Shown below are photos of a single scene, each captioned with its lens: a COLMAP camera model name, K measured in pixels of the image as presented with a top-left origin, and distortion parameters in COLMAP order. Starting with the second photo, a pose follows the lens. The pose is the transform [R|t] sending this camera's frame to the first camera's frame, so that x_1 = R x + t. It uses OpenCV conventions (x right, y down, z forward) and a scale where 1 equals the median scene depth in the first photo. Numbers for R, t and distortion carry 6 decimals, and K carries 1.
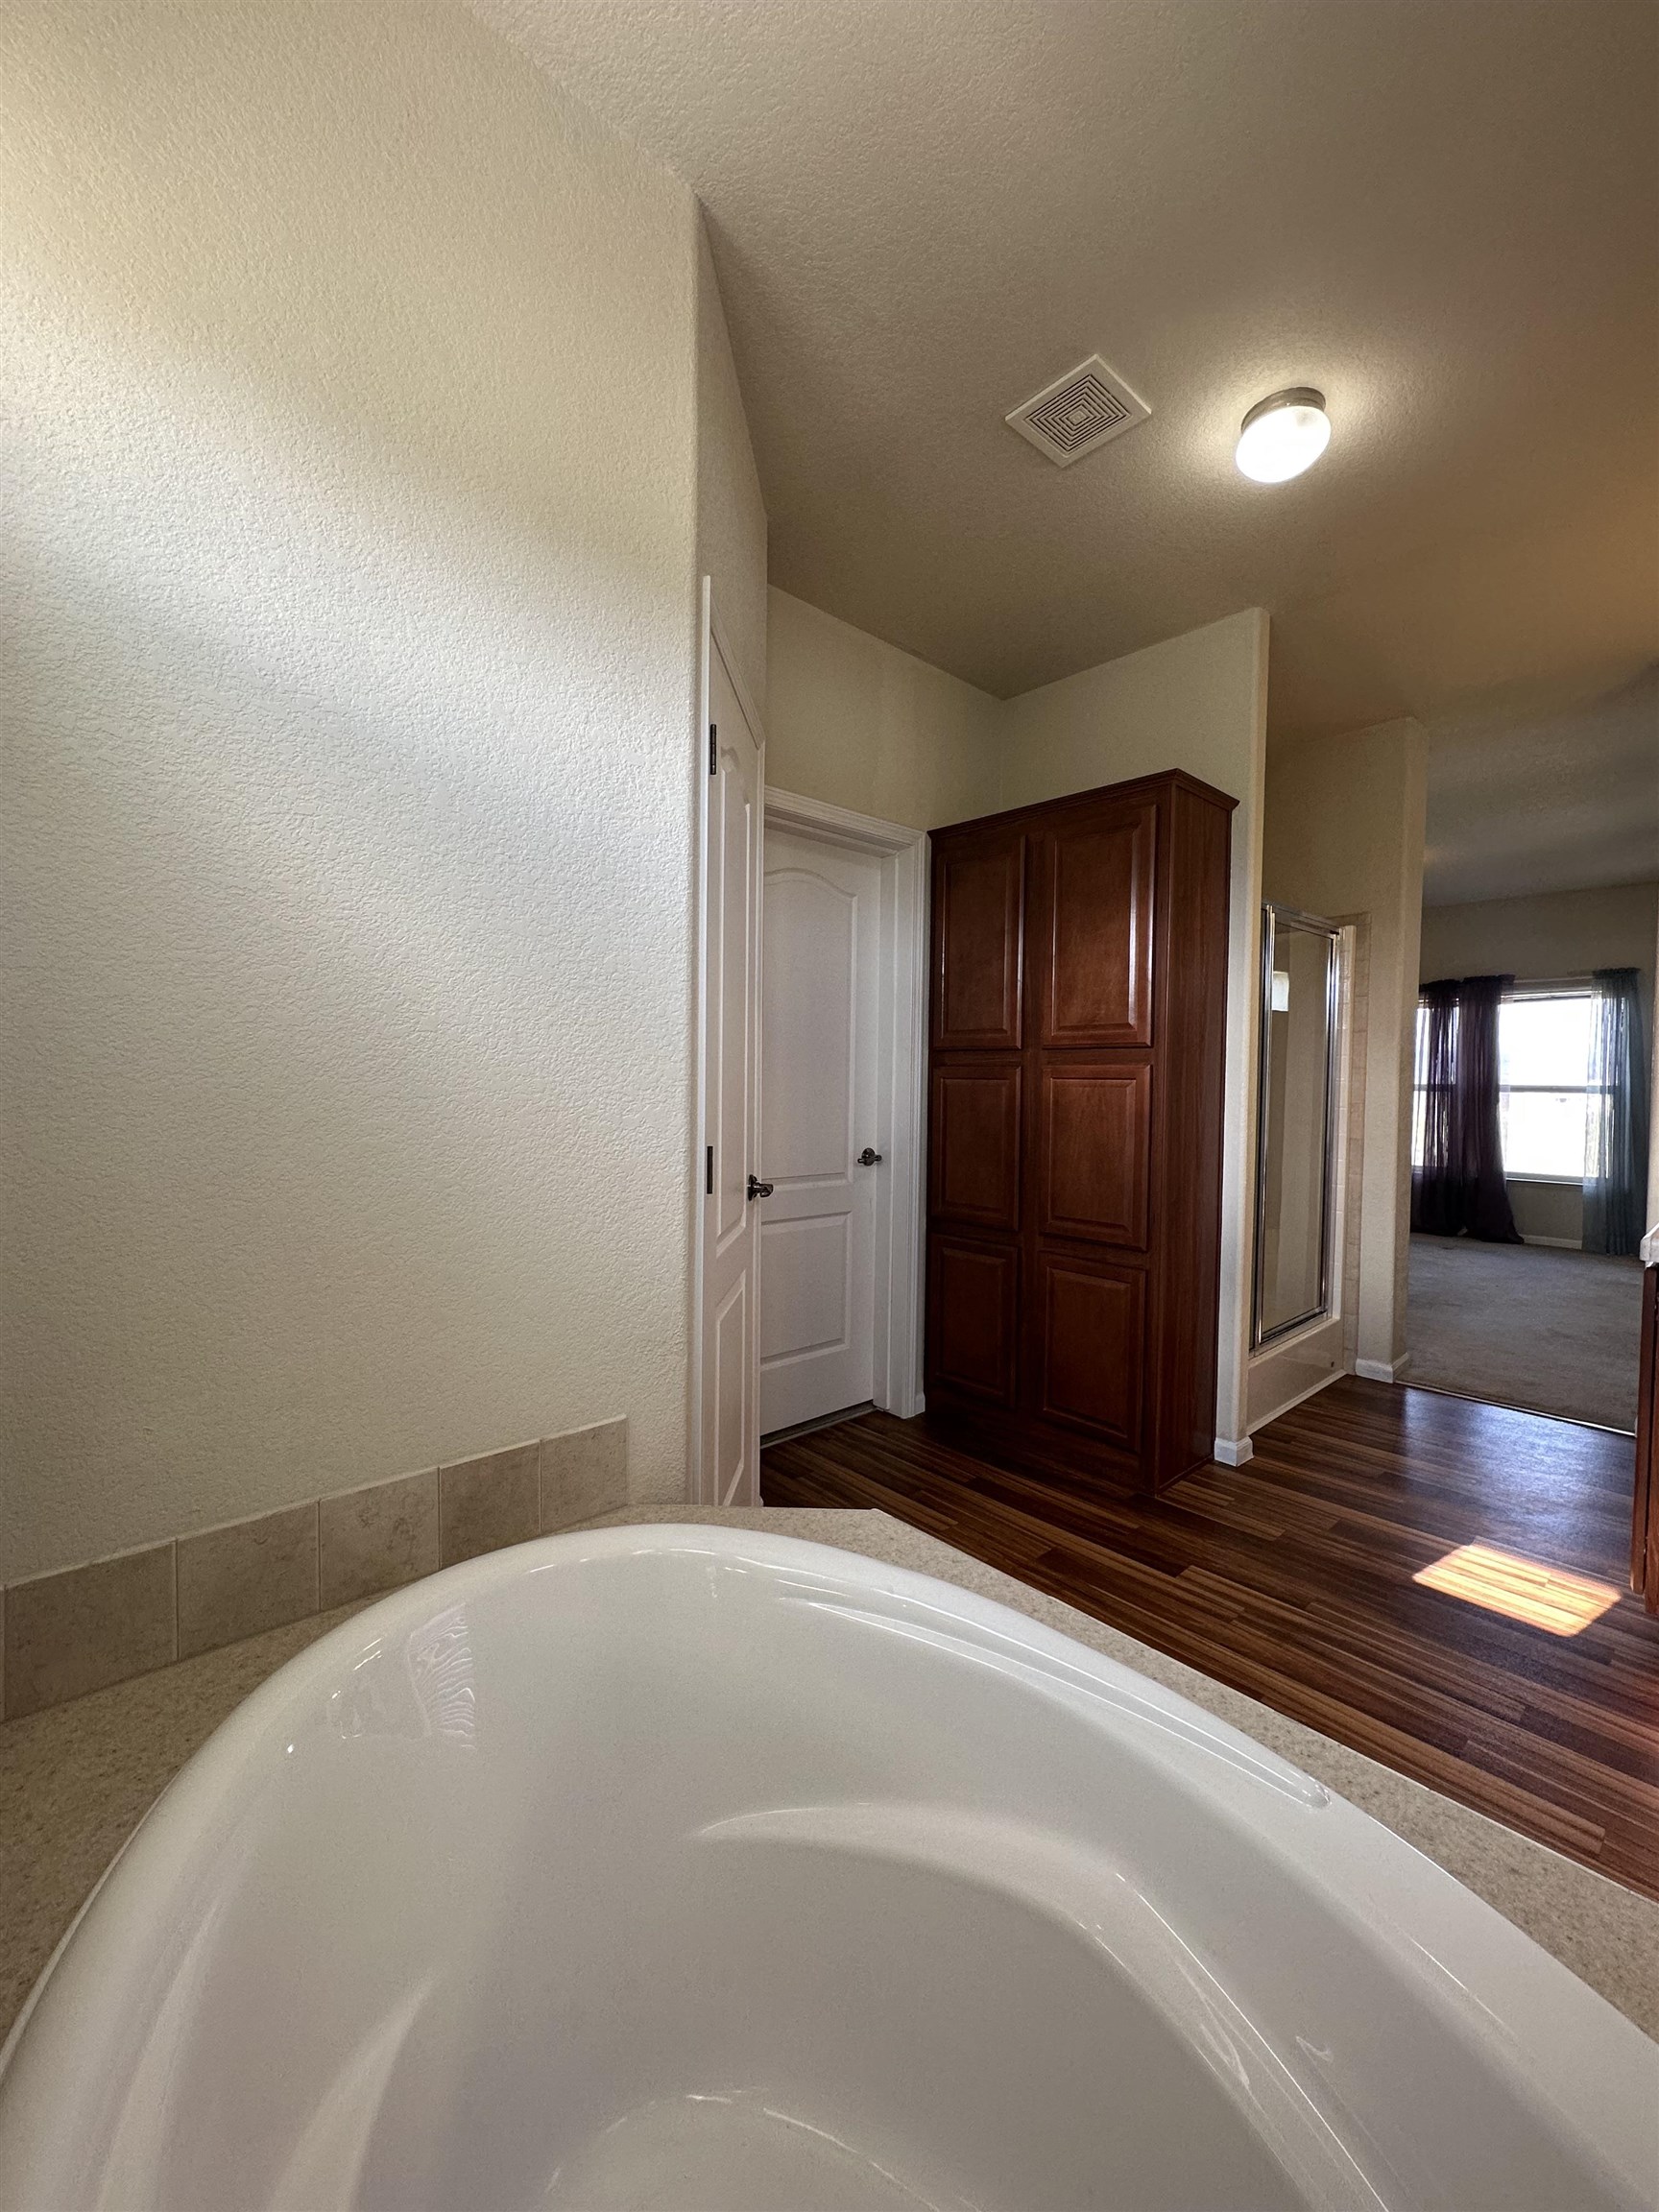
lens RADIAL K [[862.5, 0, 822.9], [0, 862.5, 1109.0], [0, 0, 1]] dist [-0.000785, -0.000401]
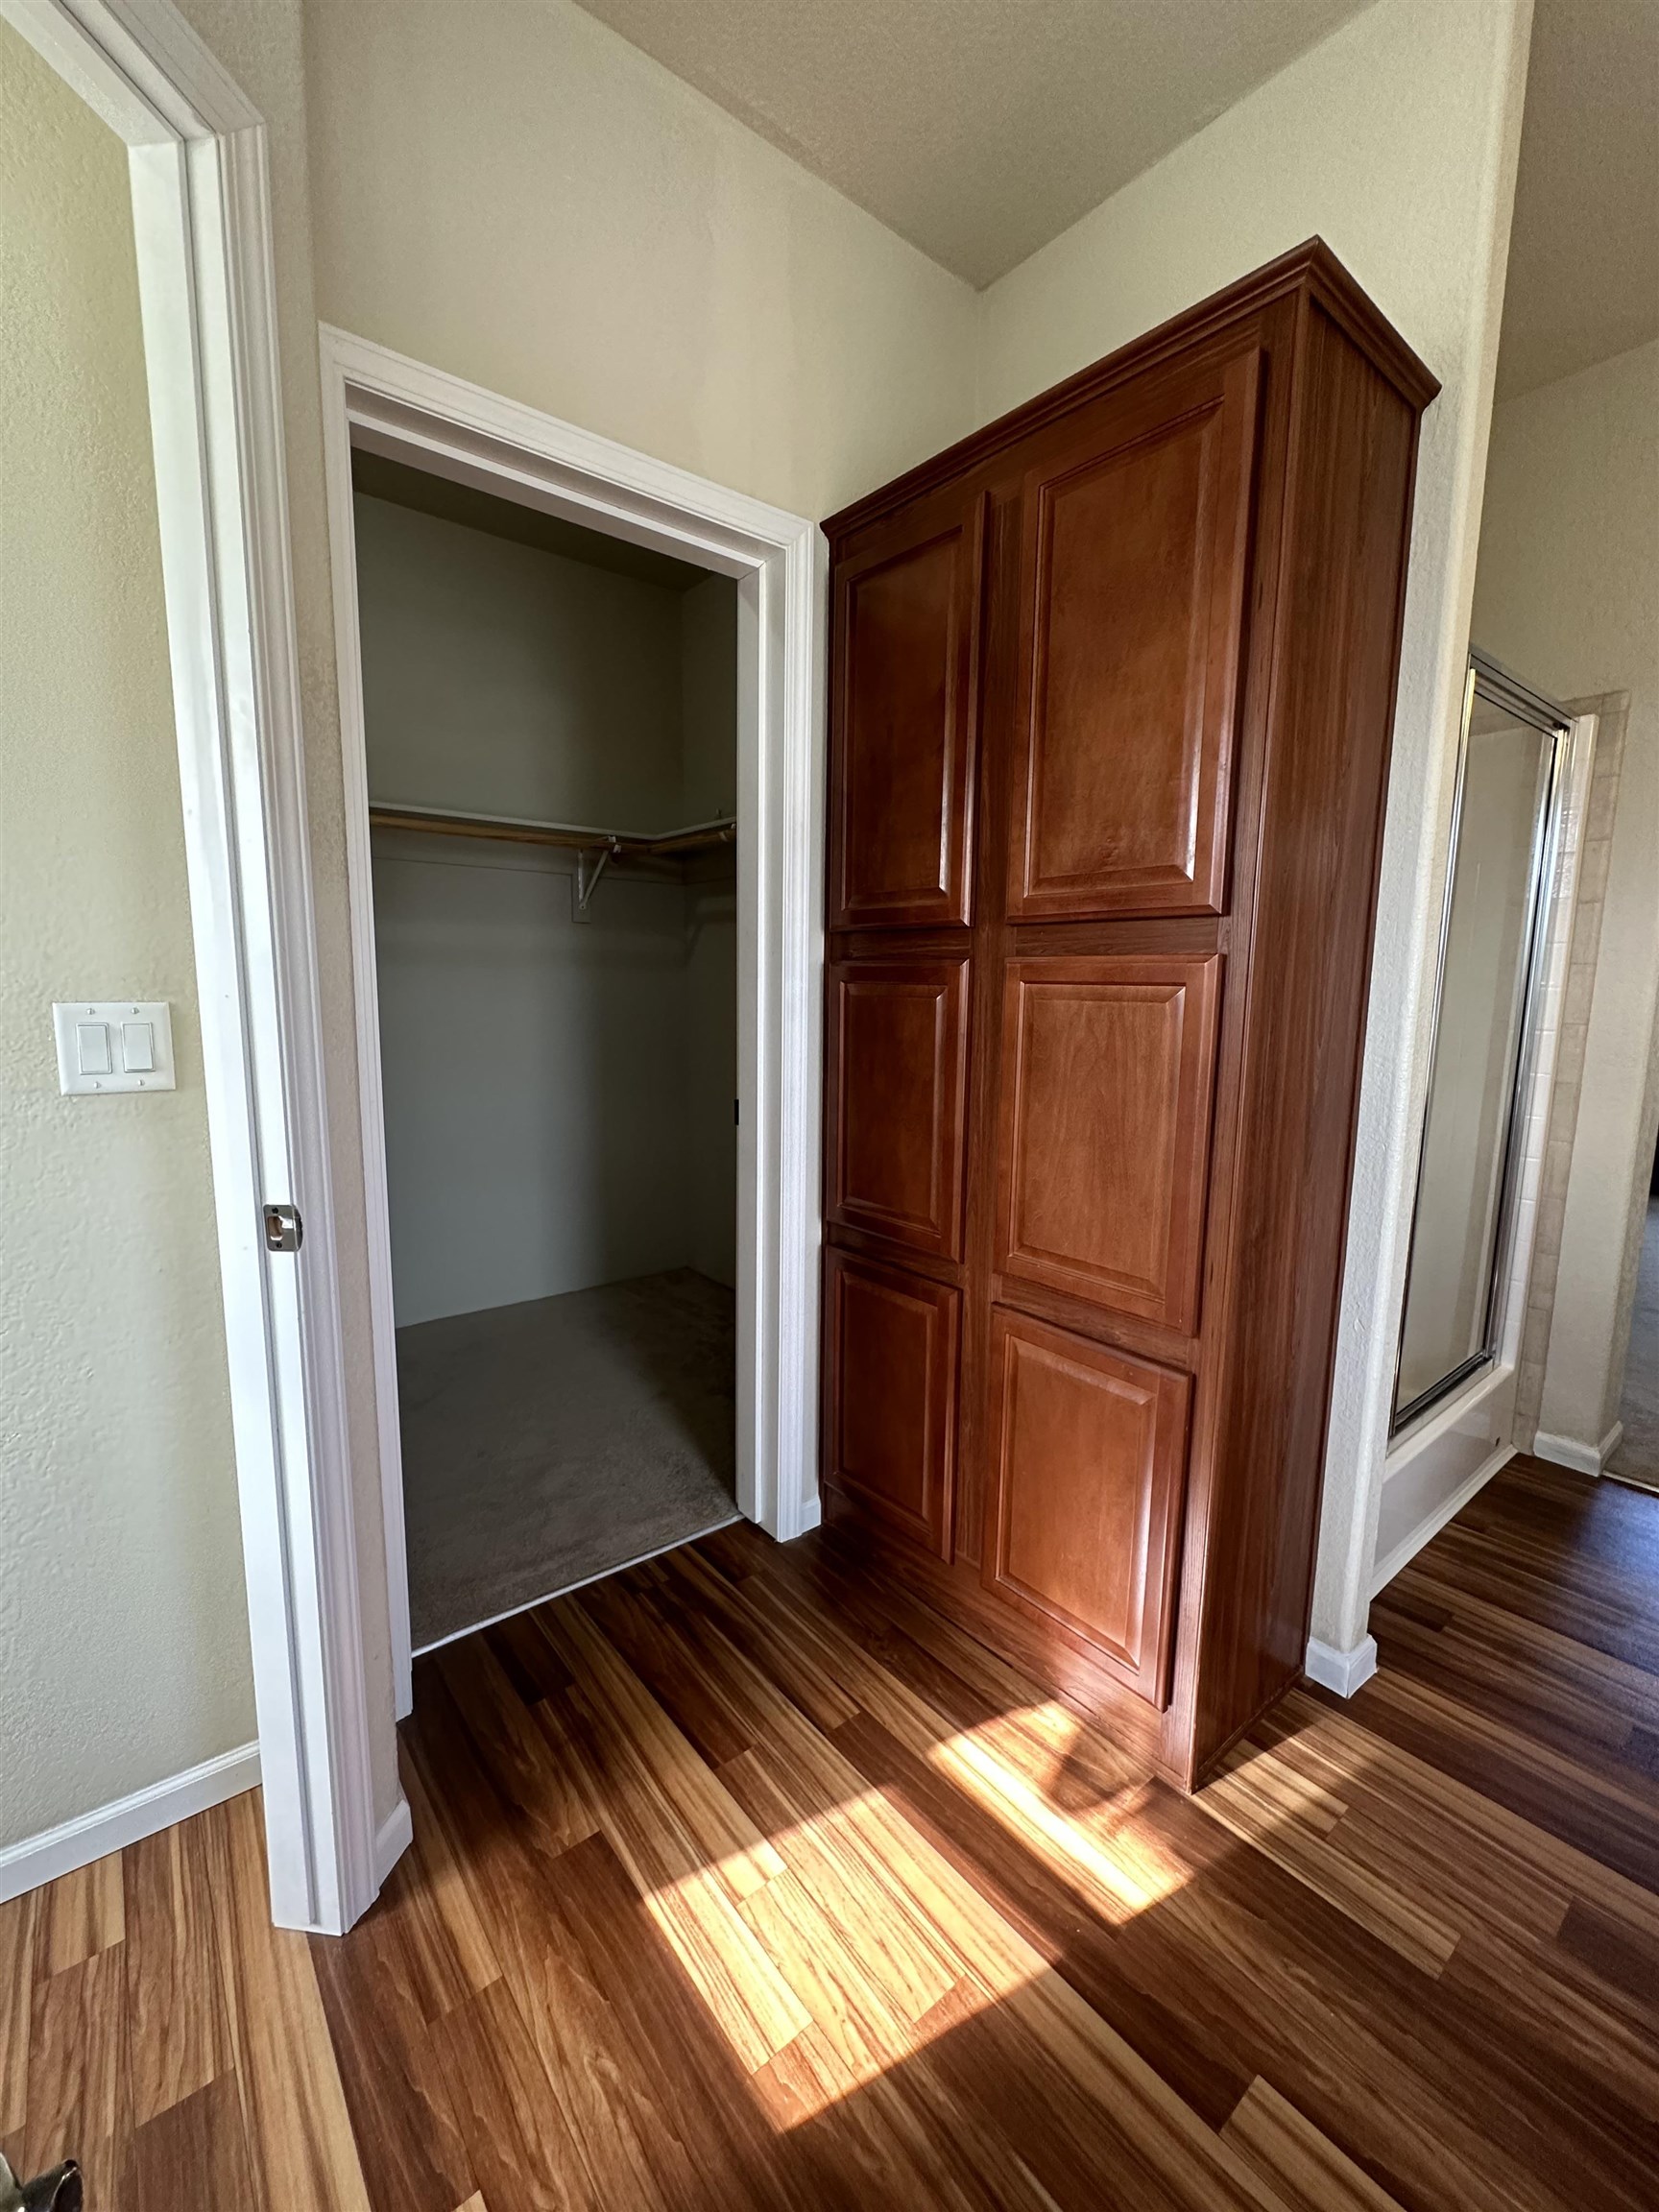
lens RADIAL K [[916.2, 0, 811.7], [0, 916.2, 1099.6], [0, 0, 1]] dist [-0.000756, 0.000636]
pose [[0.998190, 0.009530, -0.059380, 0.172885], [-0.003774, 0.995344, 0.096310, -0.018002], [0.060021, -0.095912, 0.993579, 0.441941]]
